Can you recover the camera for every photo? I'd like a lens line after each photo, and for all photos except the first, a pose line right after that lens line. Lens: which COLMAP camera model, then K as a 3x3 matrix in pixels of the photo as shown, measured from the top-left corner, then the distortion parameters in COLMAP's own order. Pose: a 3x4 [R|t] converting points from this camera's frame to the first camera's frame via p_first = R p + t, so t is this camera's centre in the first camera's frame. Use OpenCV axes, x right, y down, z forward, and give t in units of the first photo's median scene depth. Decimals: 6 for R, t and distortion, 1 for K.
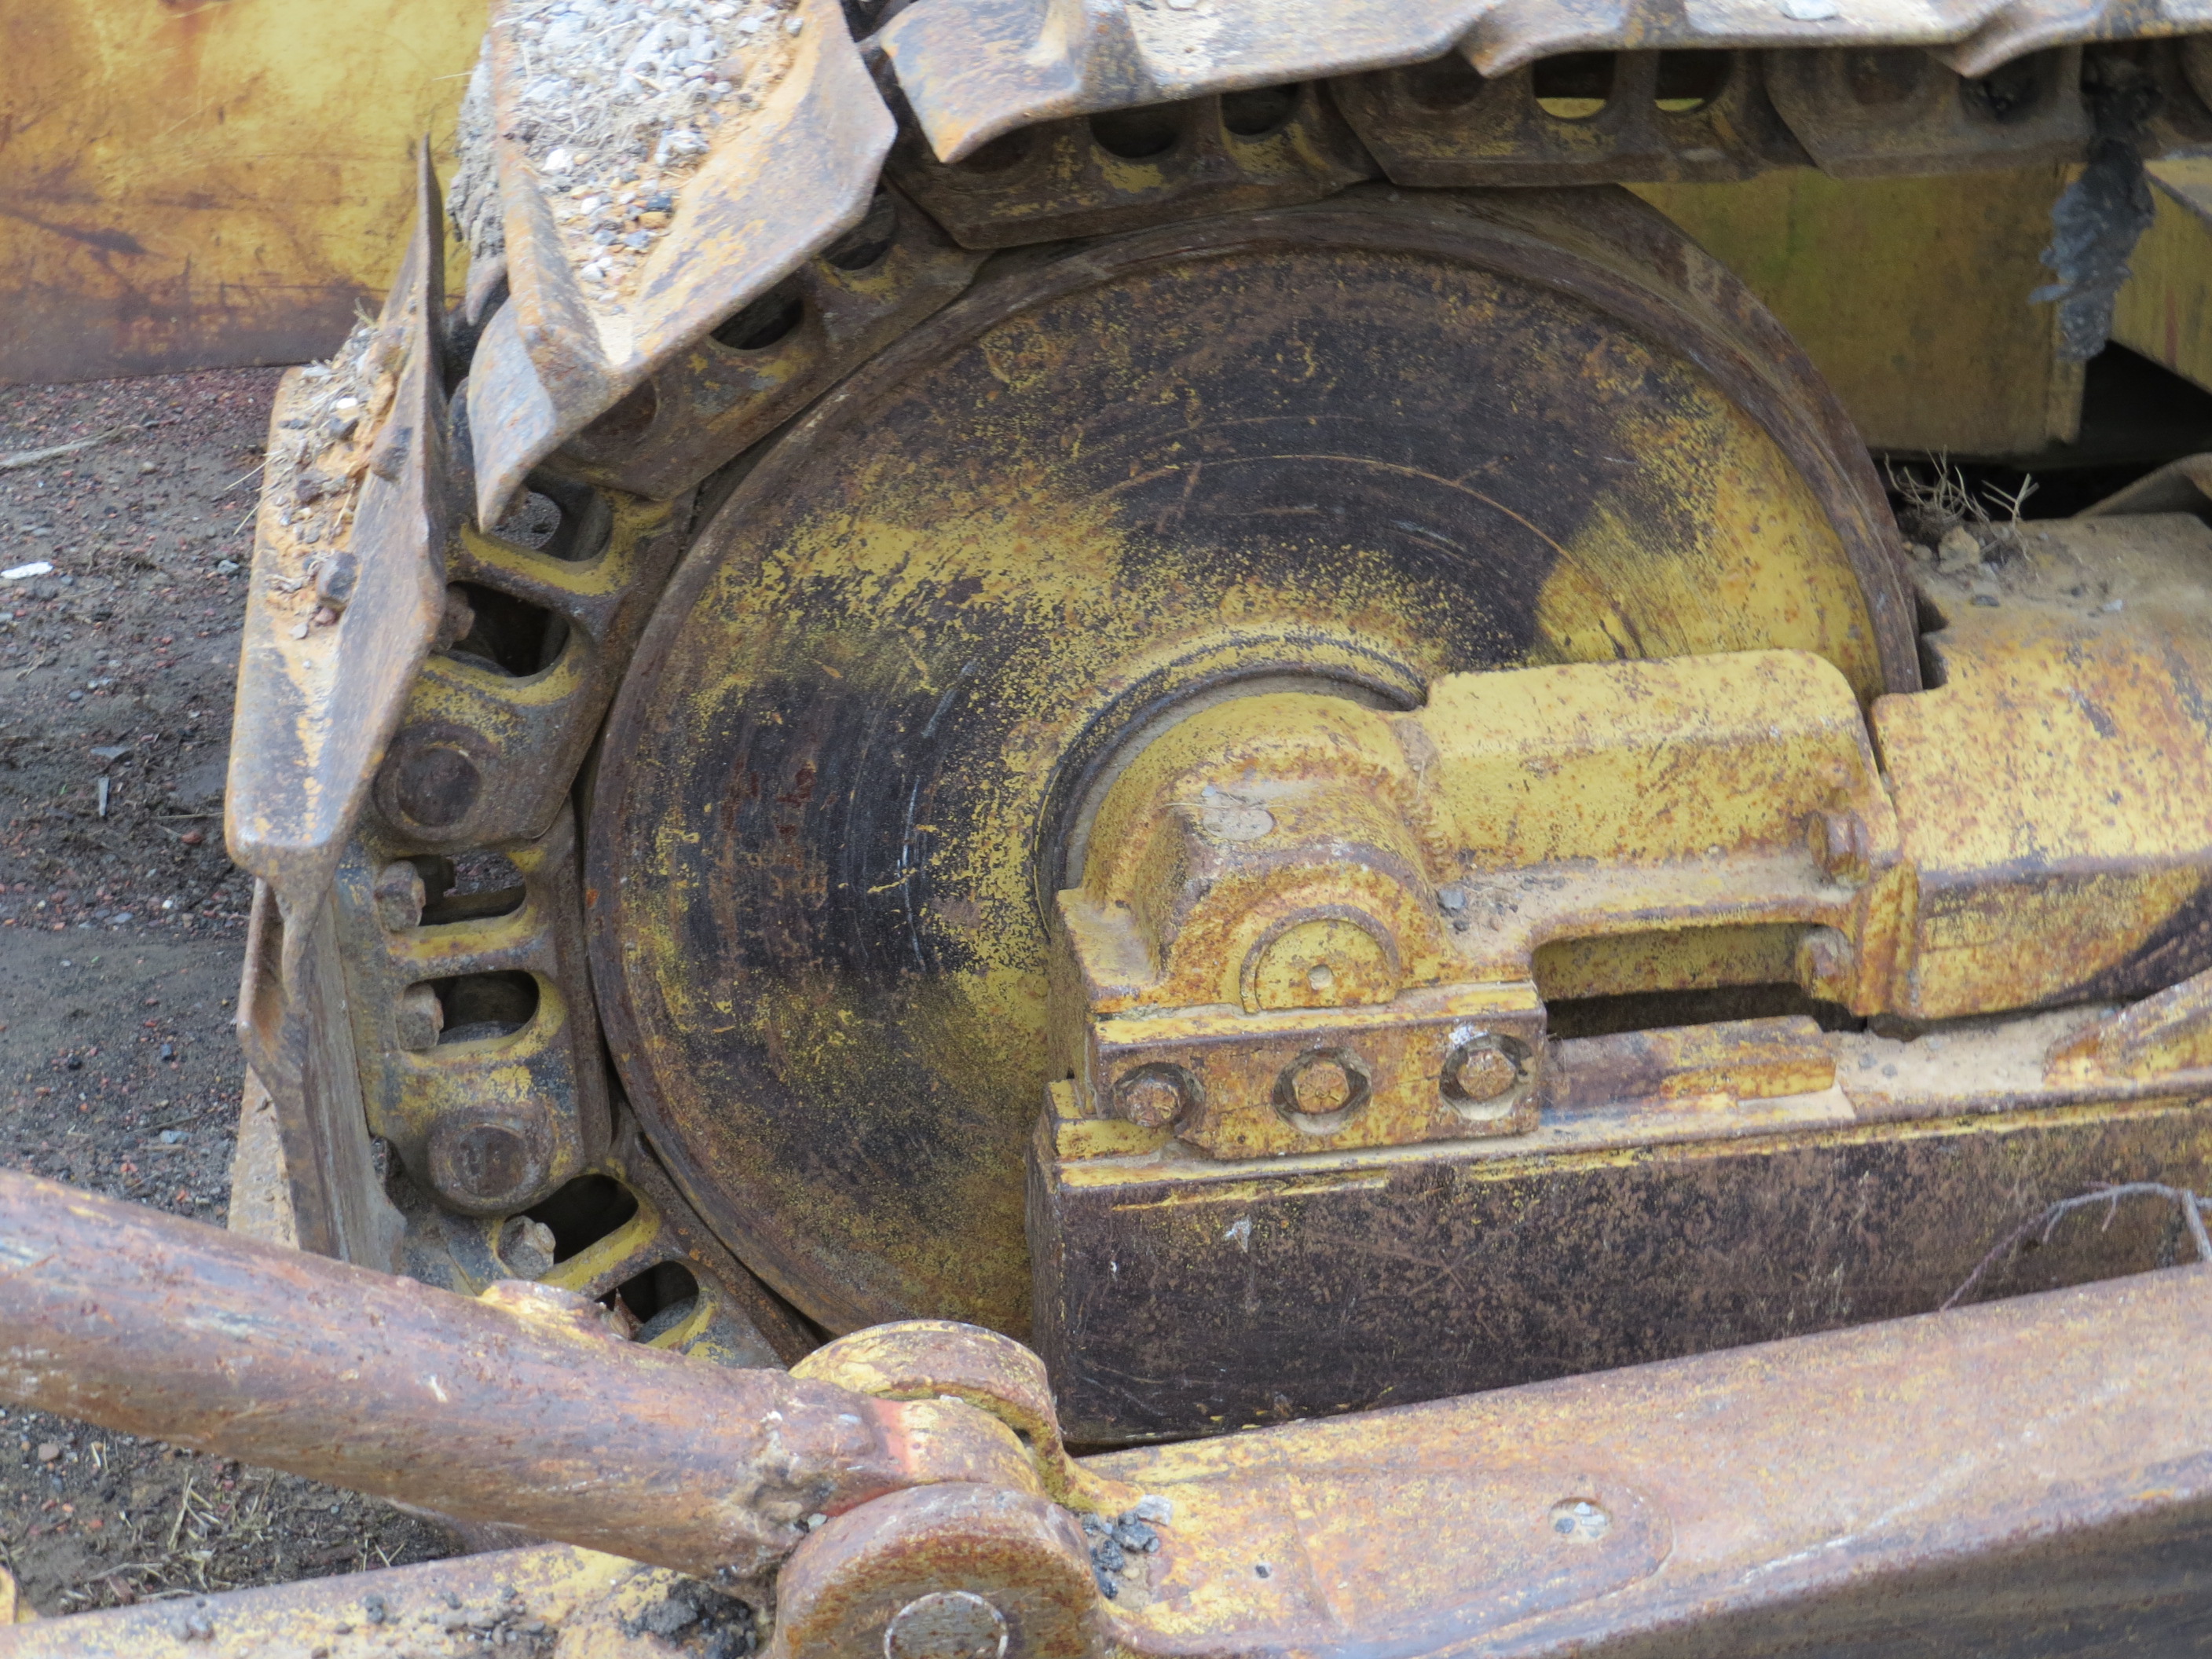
lens RADIAL K [[3554.2, 0, 1106.0], [0, 3554.2, 829.5], [0, 0, 1]] dist [-0.120461, 0.034986]
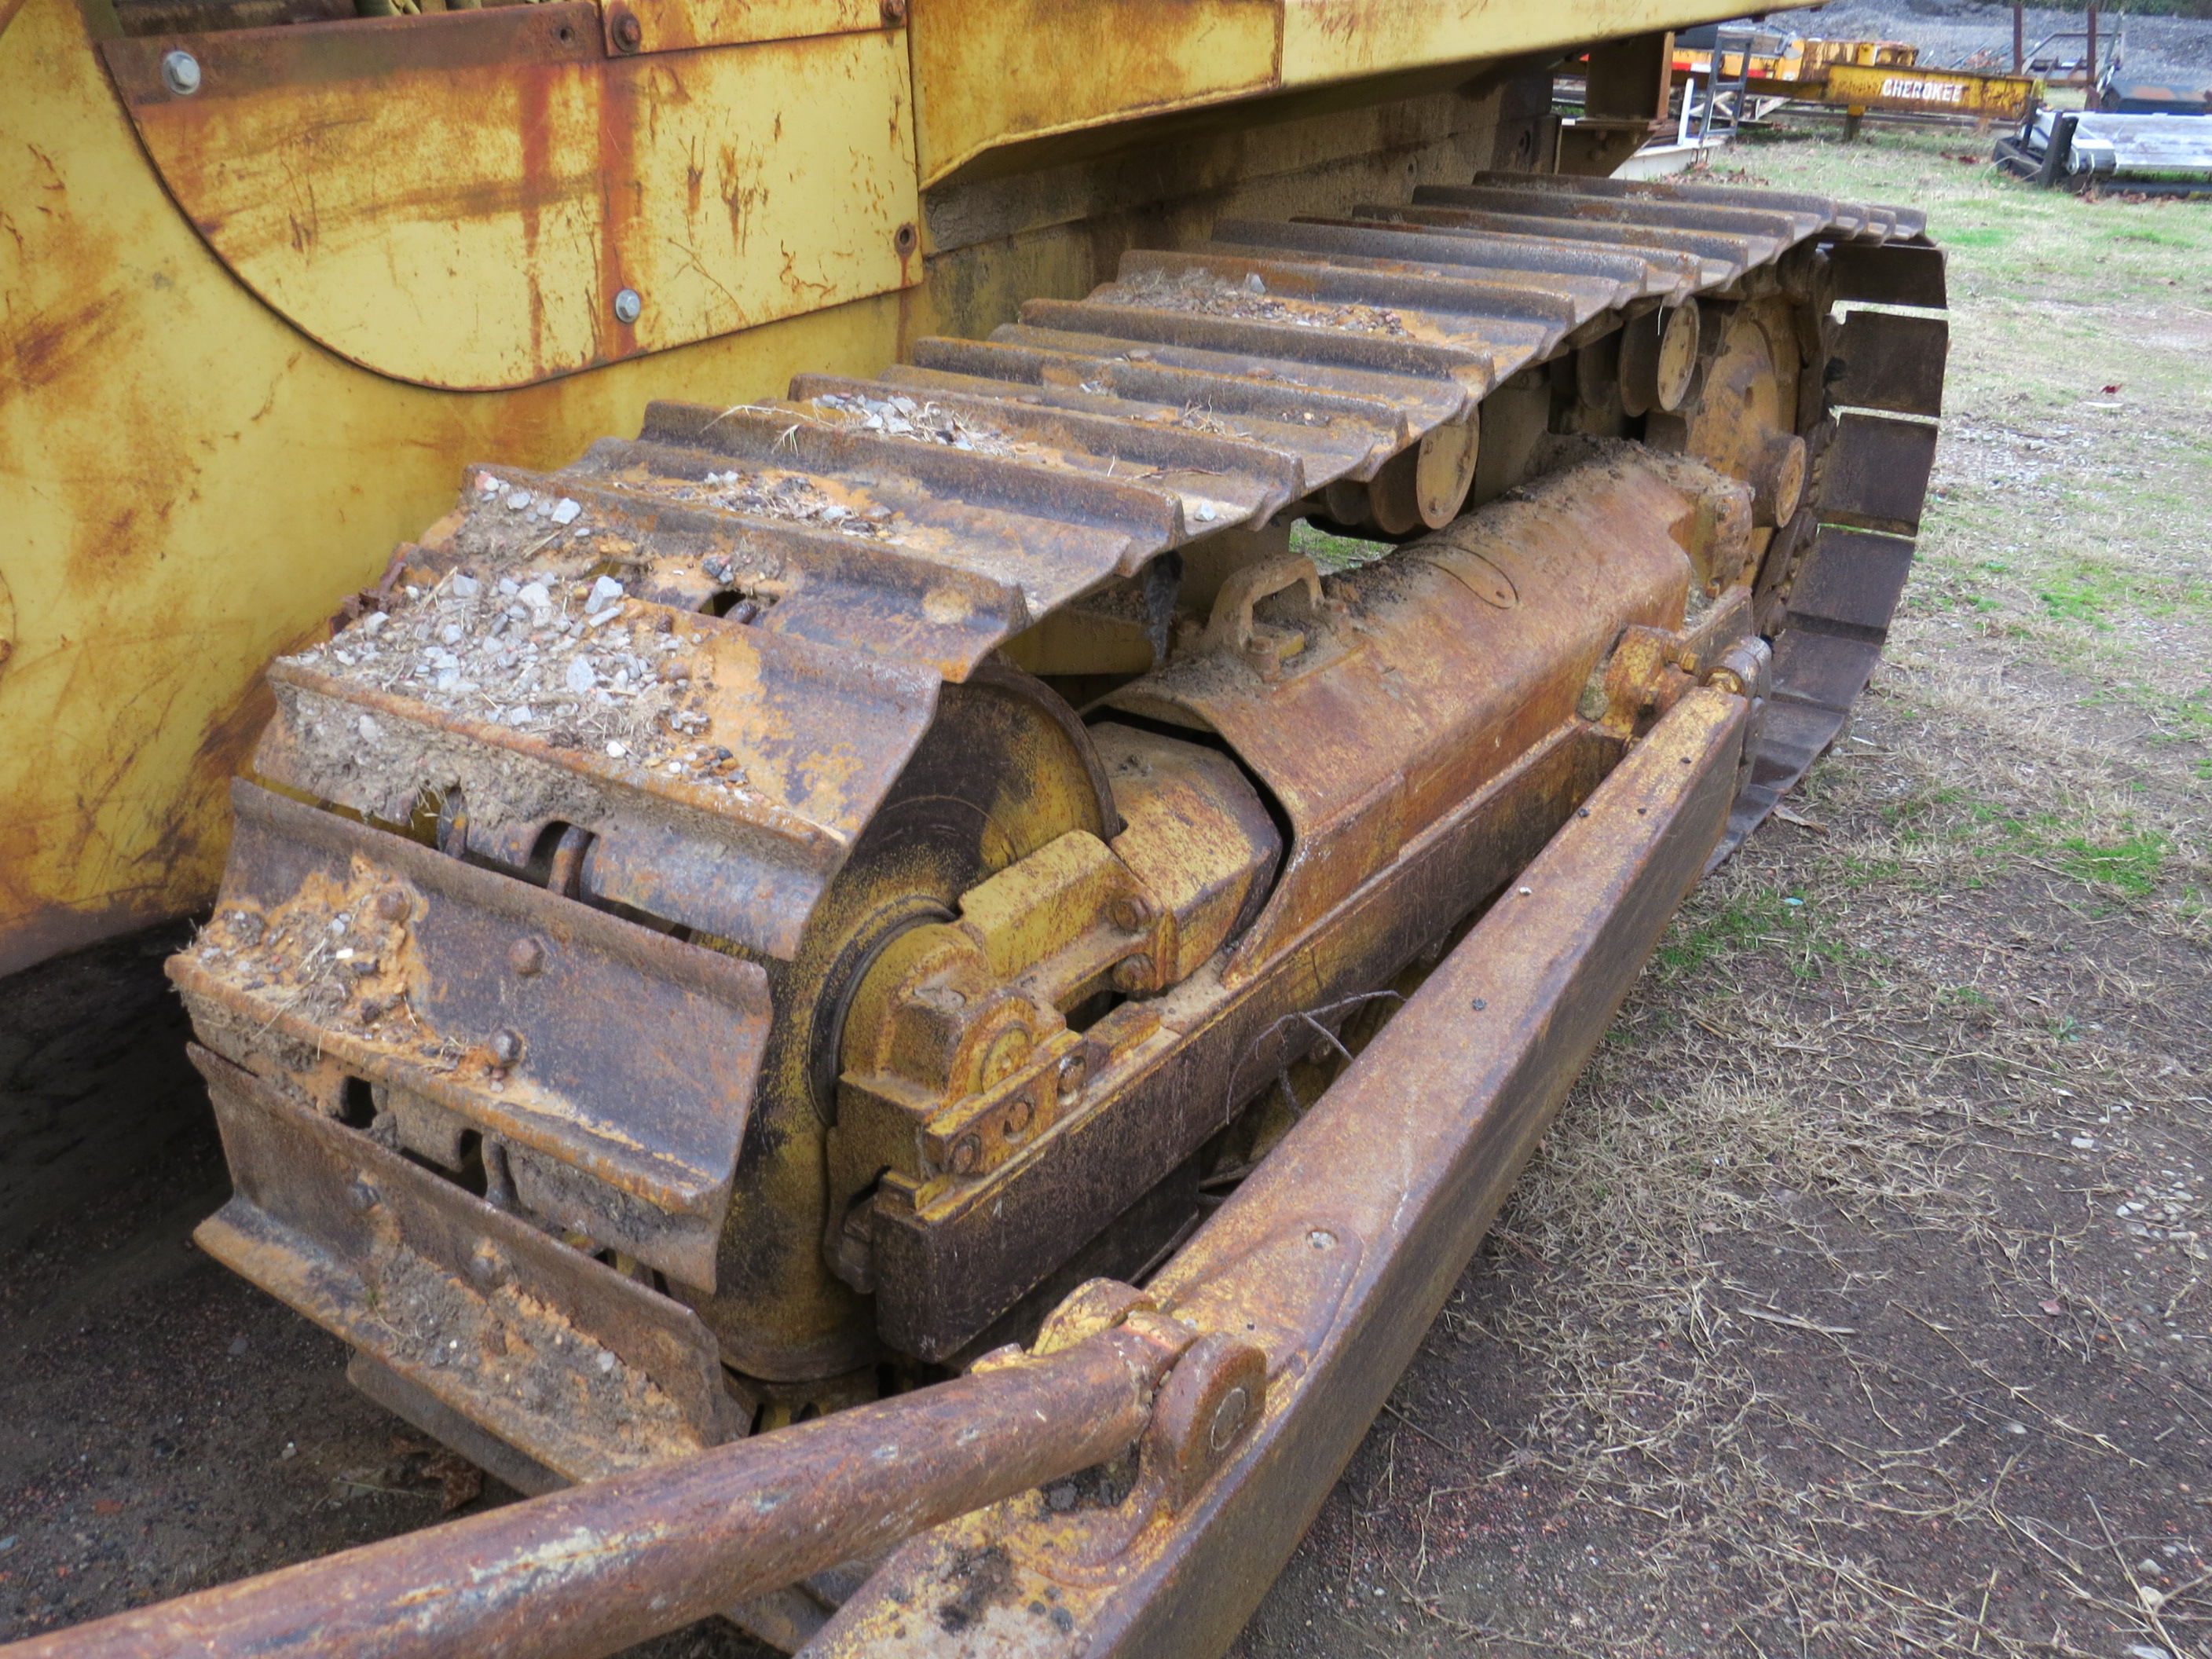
lens RADIAL K [[1982.4, 0, 1106.0], [0, 1982.4, 829.5], [0, 0, 1]] dist [-0.031422, 0.003791]
pose [[0.689985, -0.288493, 0.663847, -0.546426], [0.320143, 0.944188, 0.077574, -0.134777], [-0.649176, 0.159001, 0.743834, 0.154423]]
